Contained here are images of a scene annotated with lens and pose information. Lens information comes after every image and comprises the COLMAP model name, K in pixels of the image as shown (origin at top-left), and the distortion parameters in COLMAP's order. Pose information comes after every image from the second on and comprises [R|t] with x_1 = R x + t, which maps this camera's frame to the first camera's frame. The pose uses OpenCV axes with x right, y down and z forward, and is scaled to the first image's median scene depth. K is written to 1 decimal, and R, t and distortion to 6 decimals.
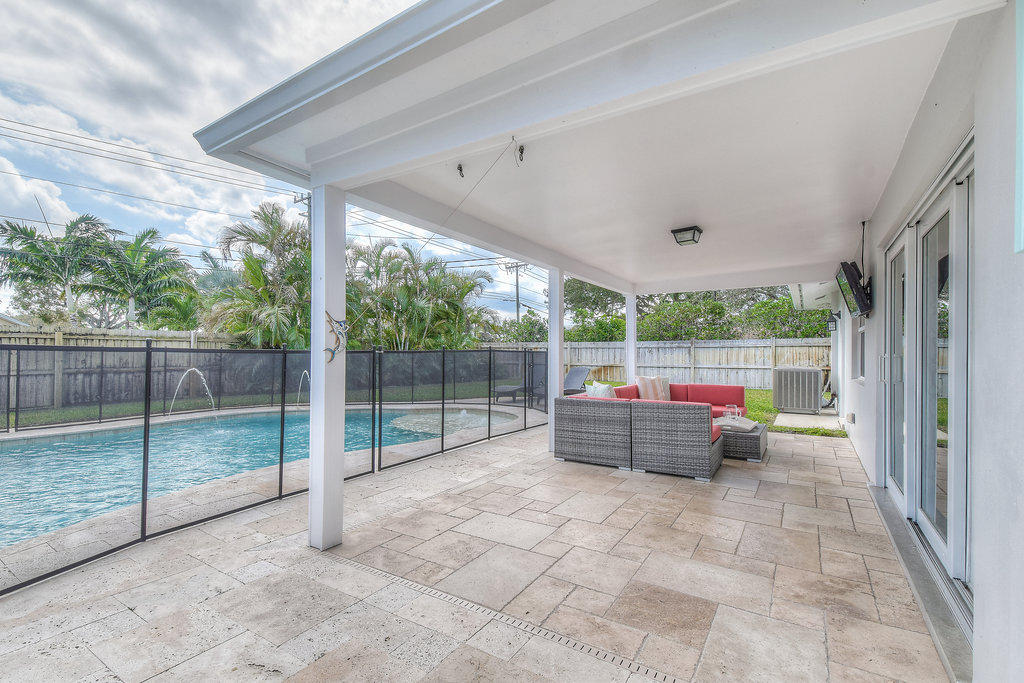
lens RADIAL K [[438.8, 0, 513.0], [0, 438.8, 355.1], [0, 0, 1]] dist [0.038595, -0.014725]
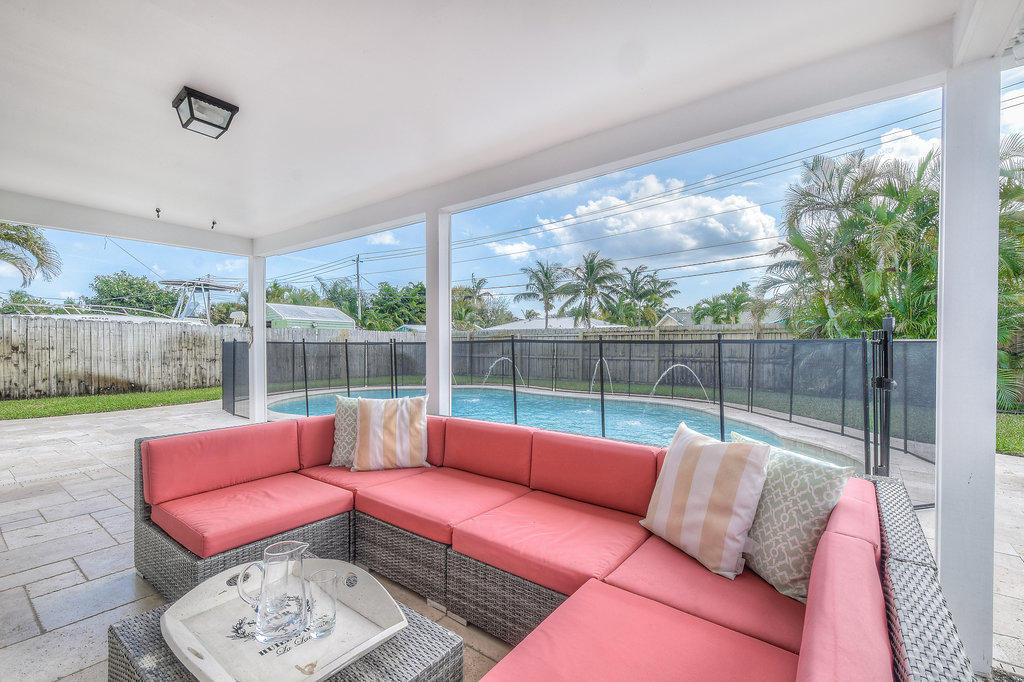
lens RADIAL K [[441.8, 0, 504.7], [0, 441.8, 349.2], [0, 0, 1]] dist [0.023106, -0.011000]
pose [[-0.086312, 0.010054, -0.996217, 0.352400], [-0.005156, 0.999931, 0.010539, -0.003302], [0.996255, 0.006046, -0.086254, 0.588275]]
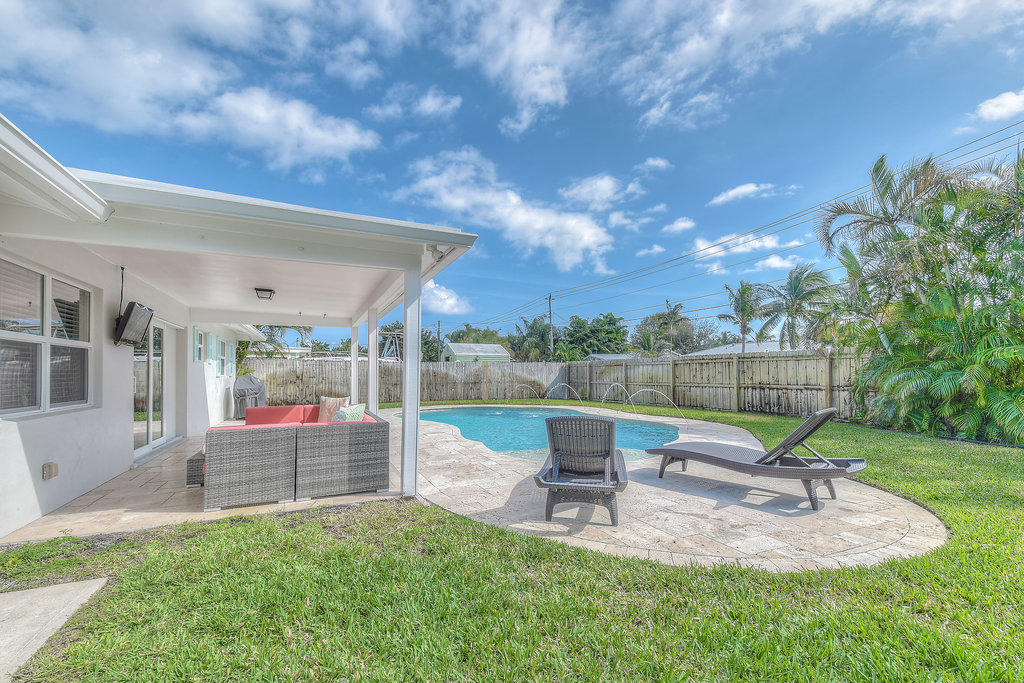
lens RADIAL K [[451.9, 0, 515.8], [0, 451.9, 360.6], [0, 0, 1]] dist [0.043662, 0.000111]
pose [[-0.548076, -0.020069, -0.836187, 0.491422], [0.002628, 0.999666, -0.025716, -0.005061], [0.836424, -0.016292, -0.547840, 1.089530]]
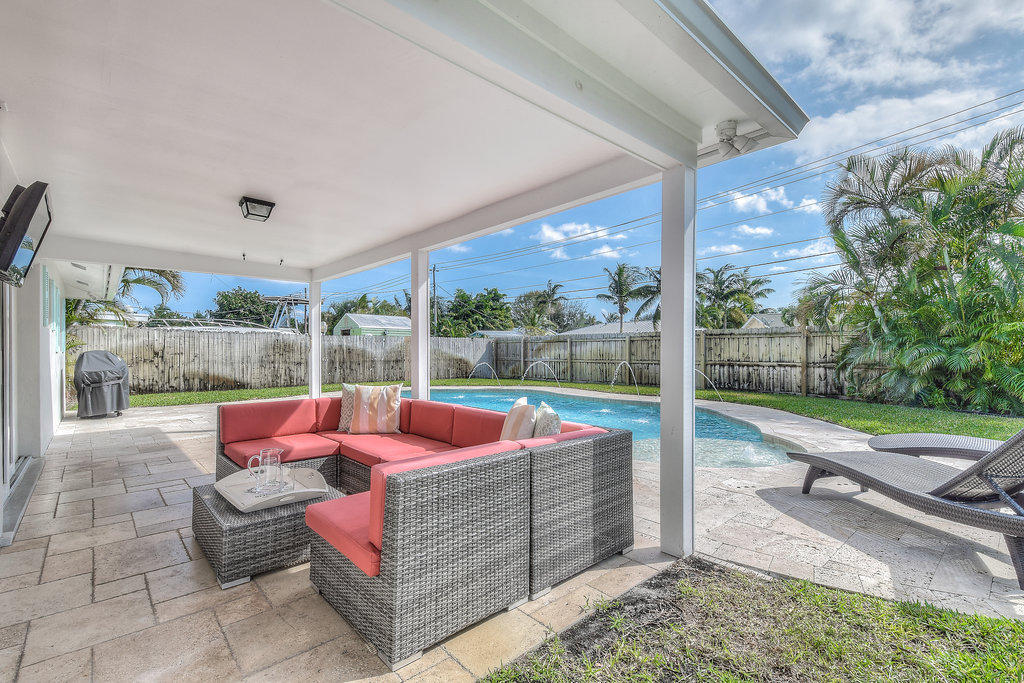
lens RADIAL K [[457.8, 0, 506.2], [0, 457.8, 346.2], [0, 0, 1]] dist [0.024915, -0.000177]
pose [[-0.268524, -0.007617, -0.963243, 0.454197], [-0.001175, 0.999971, -0.007580, -0.001896], [0.963272, -0.000903, -0.268525, 0.721899]]
